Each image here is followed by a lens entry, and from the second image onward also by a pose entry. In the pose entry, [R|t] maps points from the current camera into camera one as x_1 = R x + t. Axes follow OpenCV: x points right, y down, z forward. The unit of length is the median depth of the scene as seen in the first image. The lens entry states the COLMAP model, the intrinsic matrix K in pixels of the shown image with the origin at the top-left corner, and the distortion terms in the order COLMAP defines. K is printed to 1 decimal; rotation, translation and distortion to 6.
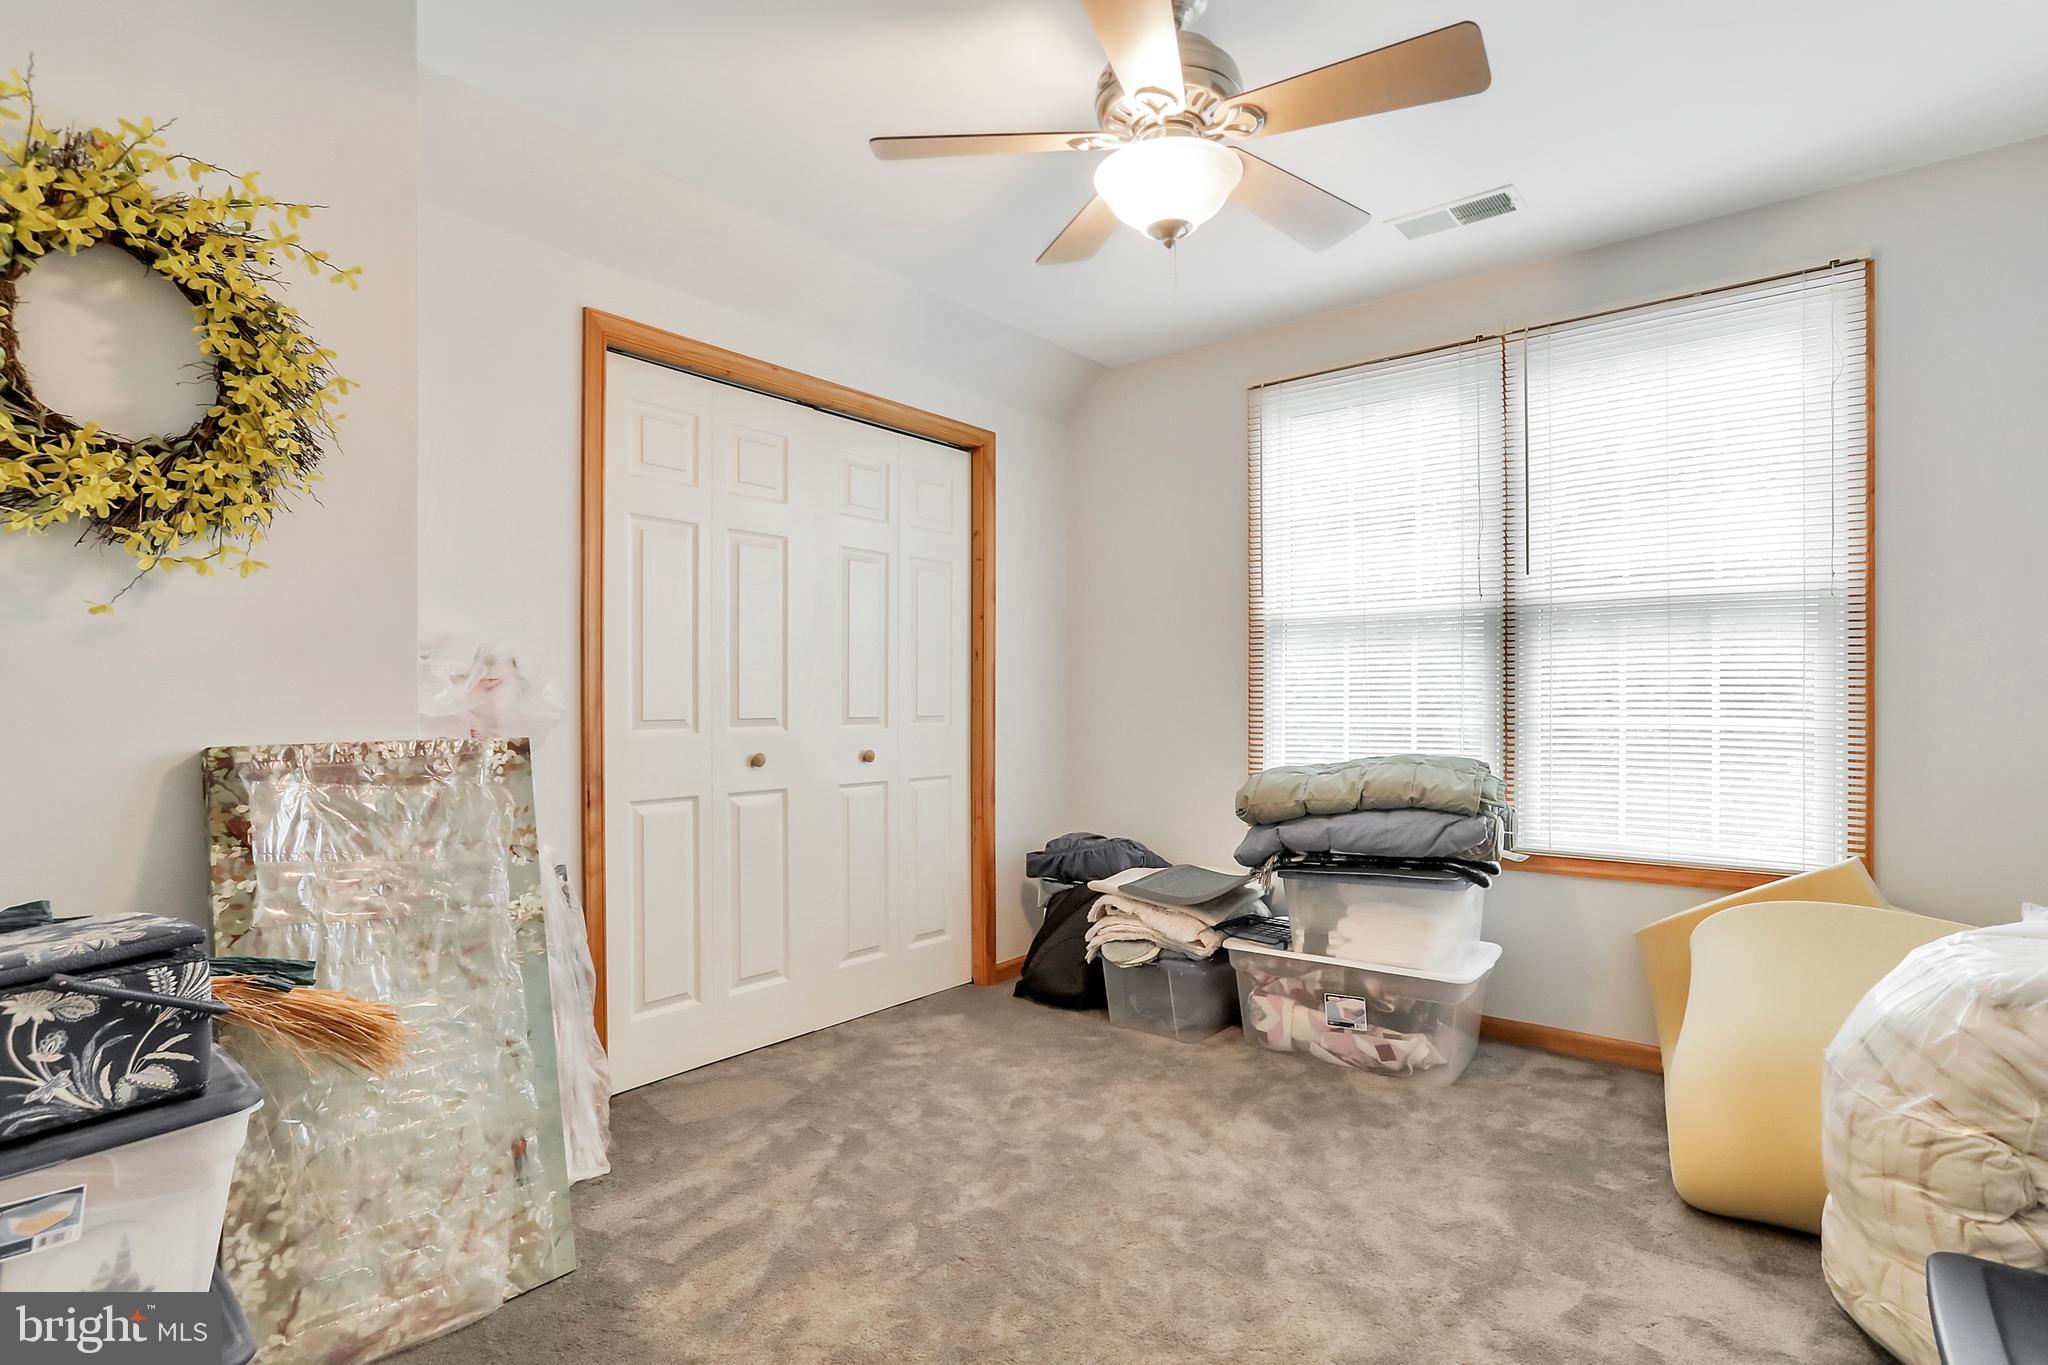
lens RADIAL K [[1005.6, 0, 1016.7], [0, 1005.6, 701.7], [0, 0, 1]] dist [-0.079101, 0.036096]
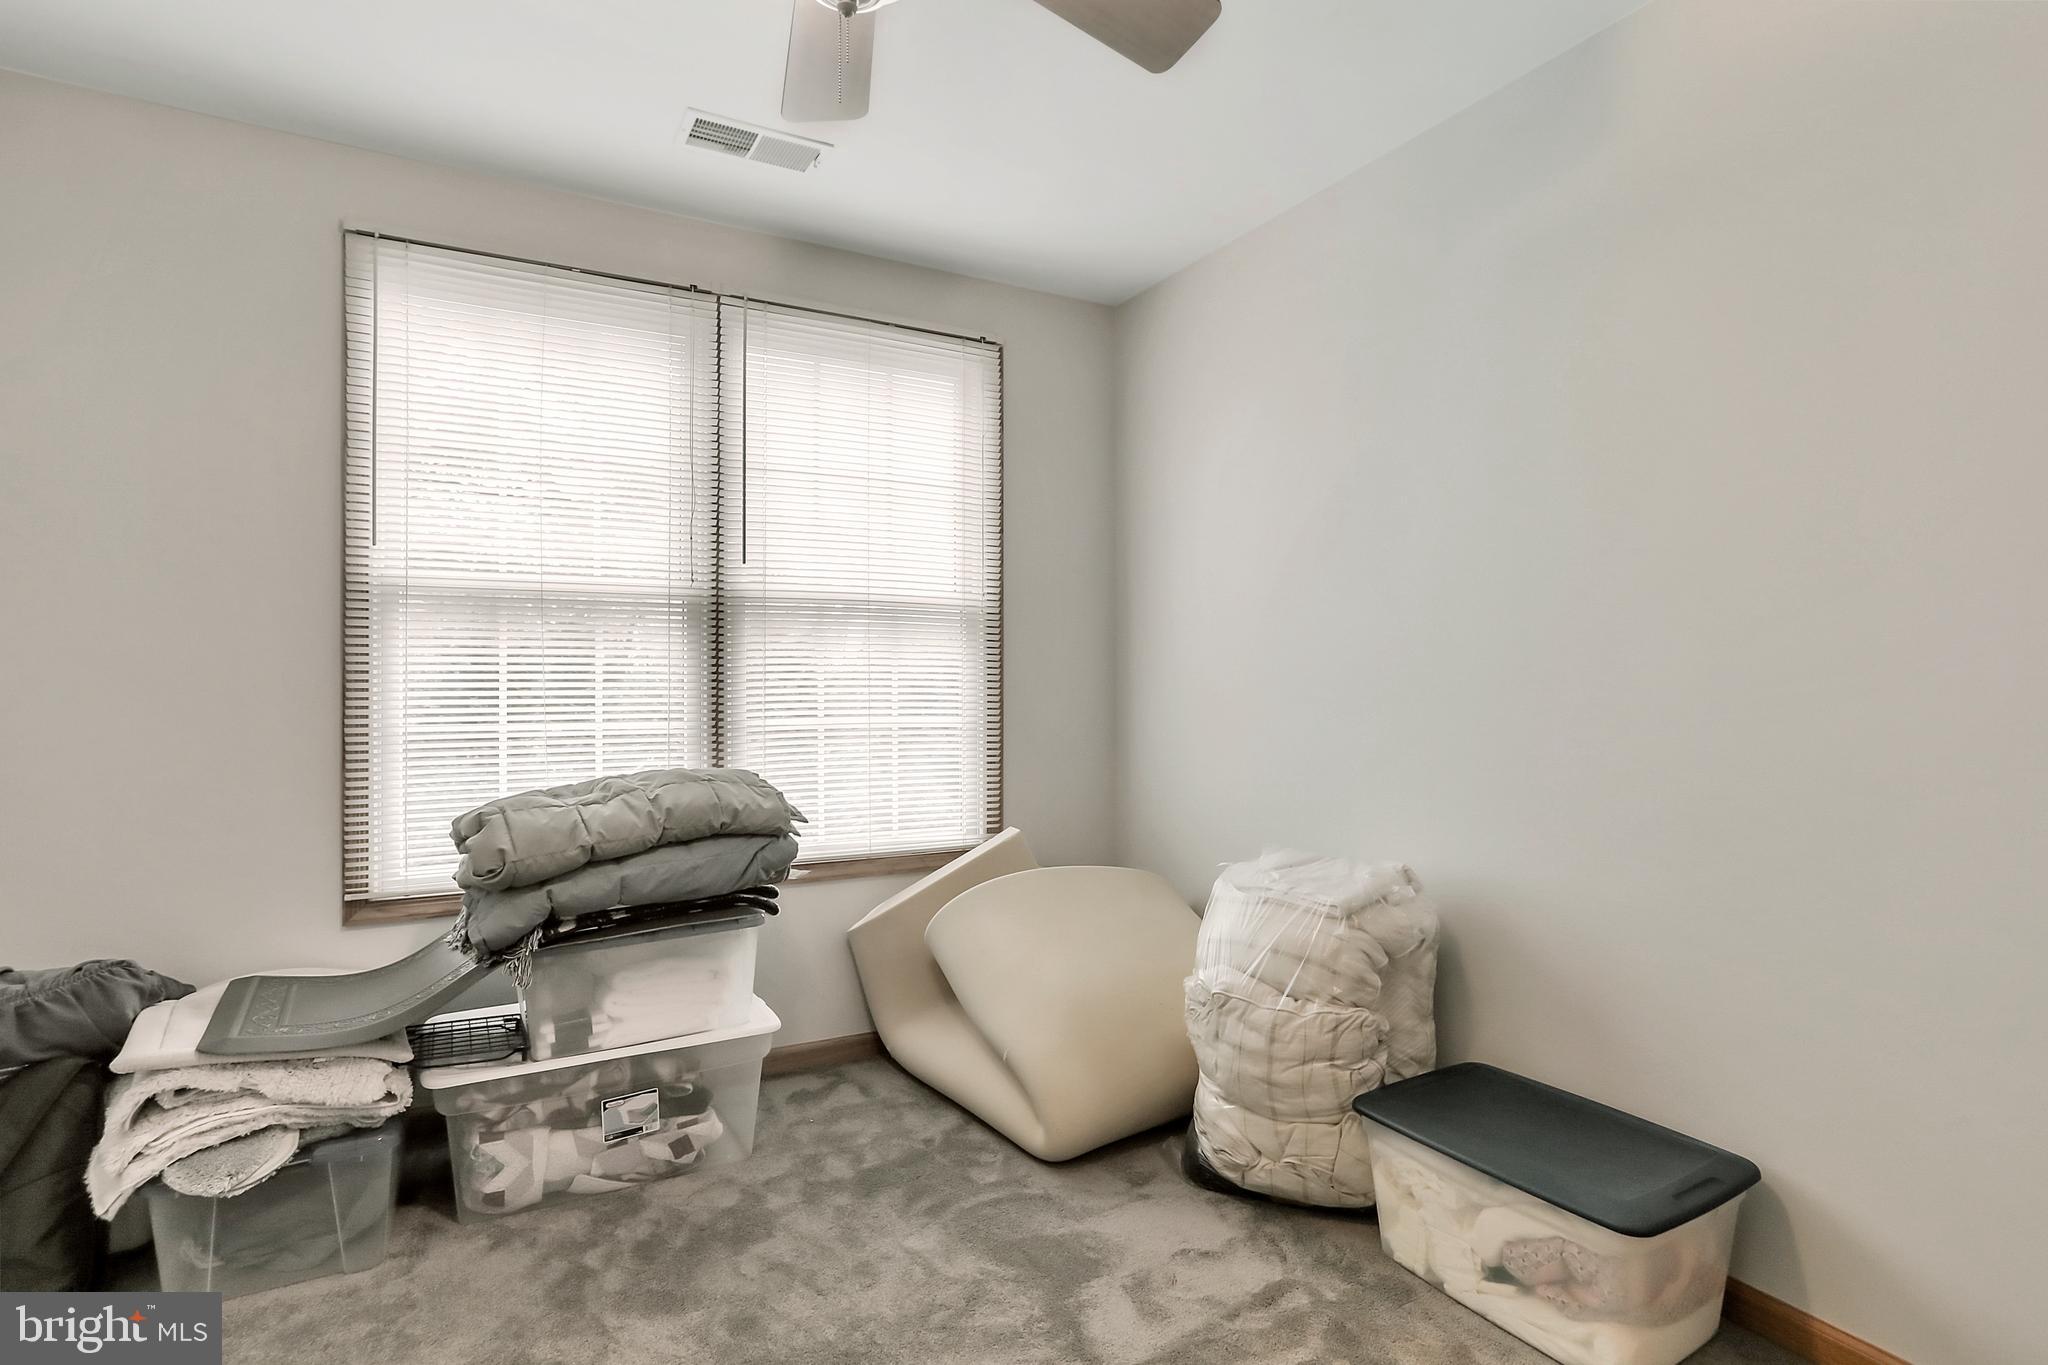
lens RADIAL K [[1004.3, 0, 1033.8], [0, 1004.3, 678.7], [0, 0, 1]] dist [-0.059834, 0.027166]
pose [[0.356599, 0.009161, 0.934213, -0.263084], [0.001588, 0.999945, -0.010412, -0.012469], [-0.934256, 0.005196, 0.356565, 0.436497]]
